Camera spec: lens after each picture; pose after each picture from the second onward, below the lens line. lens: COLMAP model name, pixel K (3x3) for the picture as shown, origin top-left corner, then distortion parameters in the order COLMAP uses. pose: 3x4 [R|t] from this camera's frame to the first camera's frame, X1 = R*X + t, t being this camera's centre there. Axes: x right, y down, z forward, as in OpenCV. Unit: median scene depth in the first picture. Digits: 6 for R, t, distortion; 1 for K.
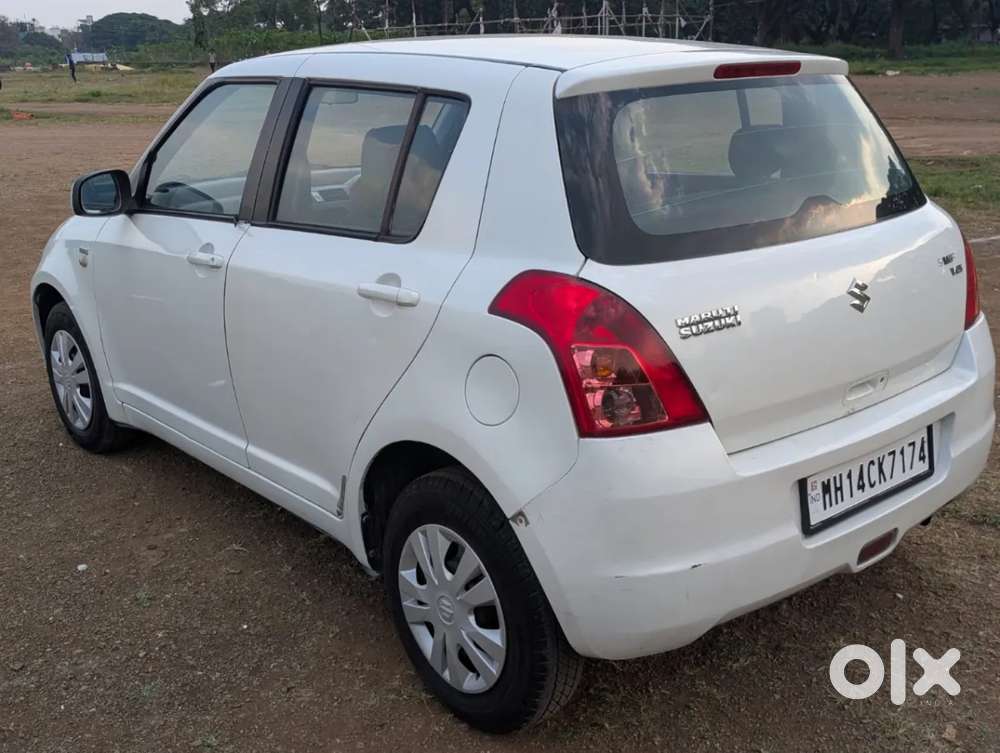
lens RADIAL K [[1103.8, 0, 507.9], [0, 1103.8, 383.0], [0, 0, 1]] dist [0.017952, 0.000000]
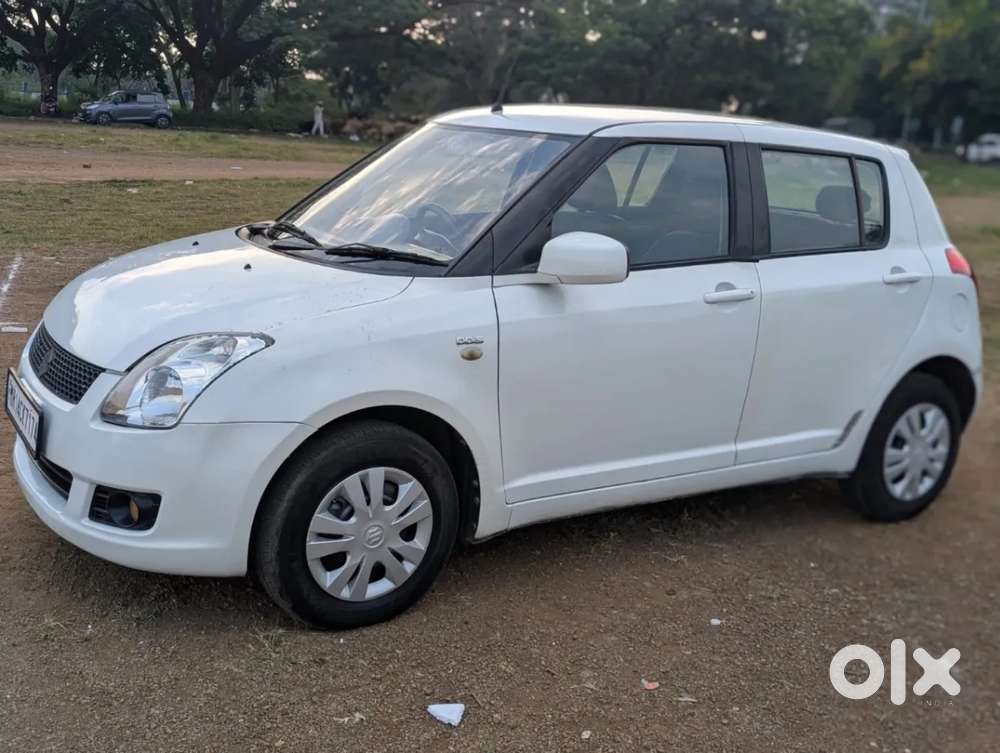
lens RADIAL K [[1103.8, 0, 498.4], [0, 1103.8, 375.5], [0, 0, 1]] dist [0.017952, 0.000000]
pose [[0.145151, -0.196948, 0.969610, -1.726704], [0.226057, 0.960668, 0.161291, -0.325613], [-0.963239, 0.195776, 0.183963, 1.236037]]
